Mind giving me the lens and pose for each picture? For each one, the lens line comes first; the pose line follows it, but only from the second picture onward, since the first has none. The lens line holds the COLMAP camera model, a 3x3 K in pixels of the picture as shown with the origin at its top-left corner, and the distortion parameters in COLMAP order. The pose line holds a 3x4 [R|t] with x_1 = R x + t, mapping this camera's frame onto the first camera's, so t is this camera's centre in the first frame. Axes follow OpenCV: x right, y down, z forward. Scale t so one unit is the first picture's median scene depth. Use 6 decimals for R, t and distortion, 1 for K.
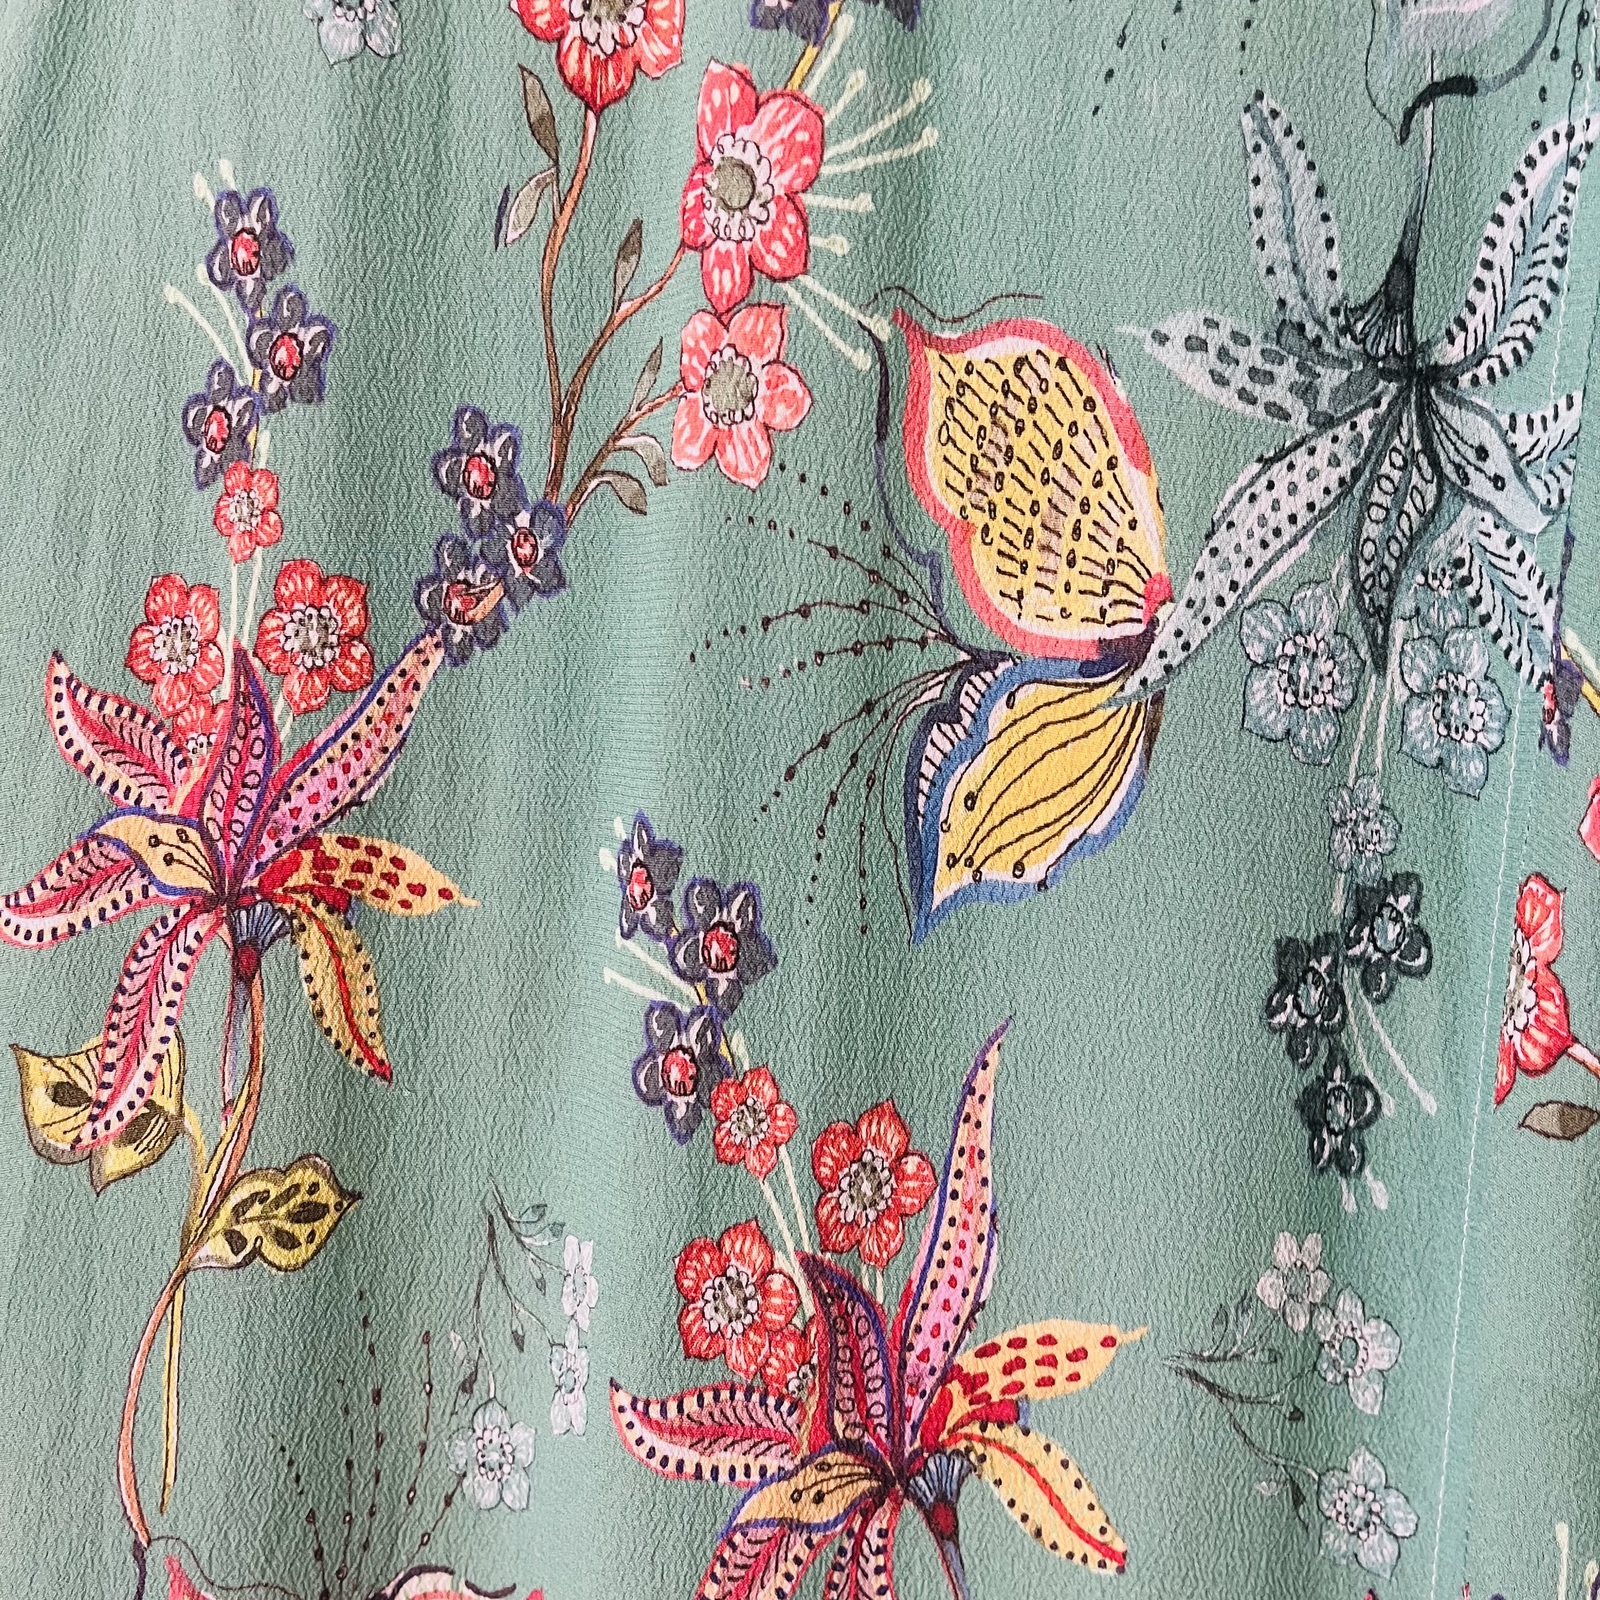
lens RADIAL K [[1726.1, 0, 798.3], [0, 1726.1, 800.7], [0, 0, 1]] dist [0.017442, 0.000000]
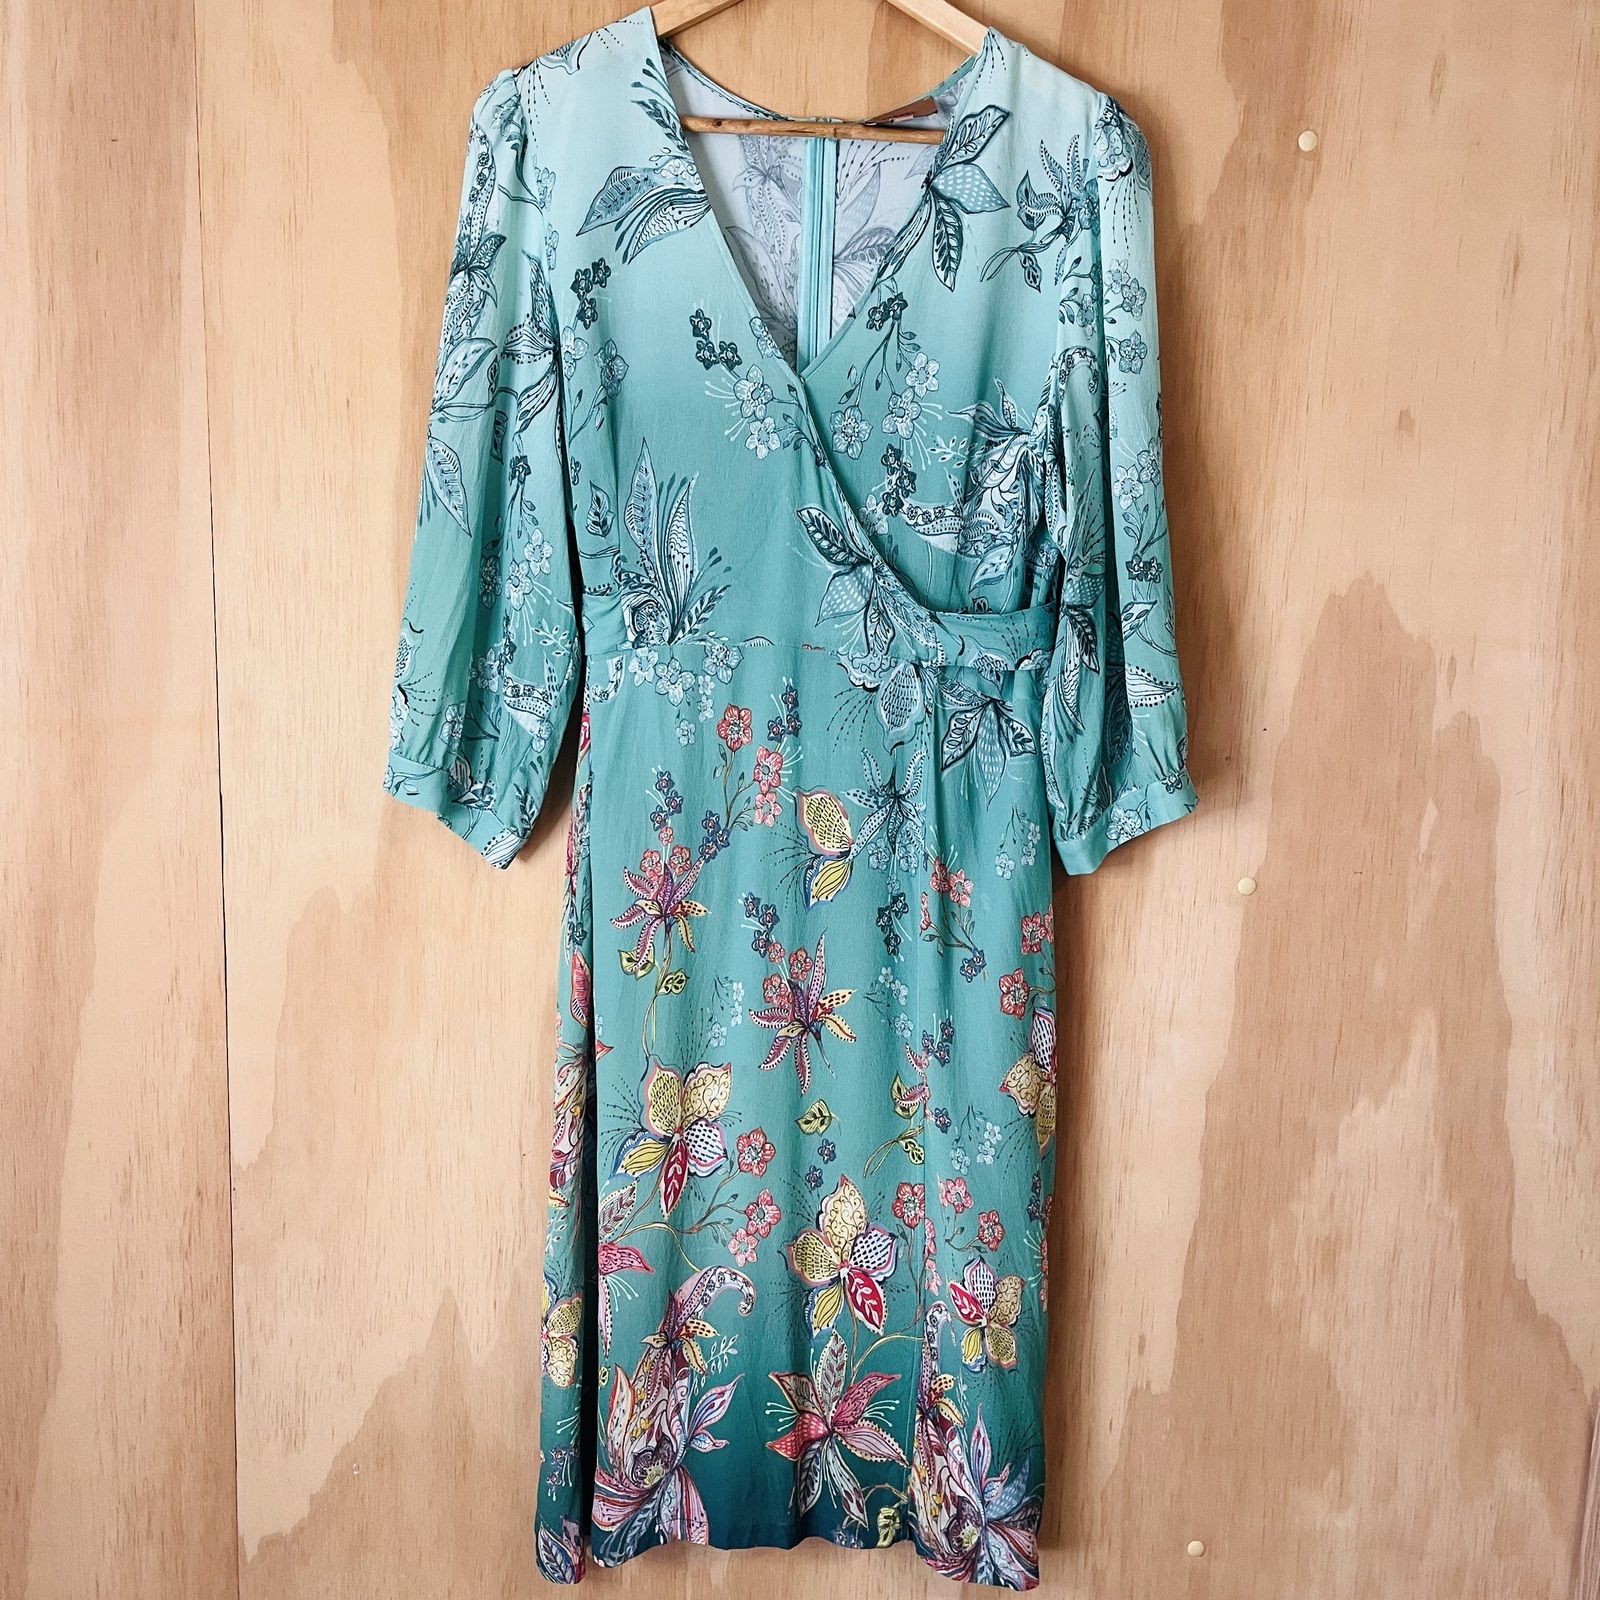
lens RADIAL K [[1726.1, 0, 800.6], [0, 1726.1, 797.3], [0, 0, 1]] dist [0.017442, 0.000000]
pose [[0.981451, -0.062904, 0.181098, -0.819611], [0.061193, 0.998013, 0.015022, -0.324893], [-0.181683, -0.003662, 0.983350, -3.833100]]
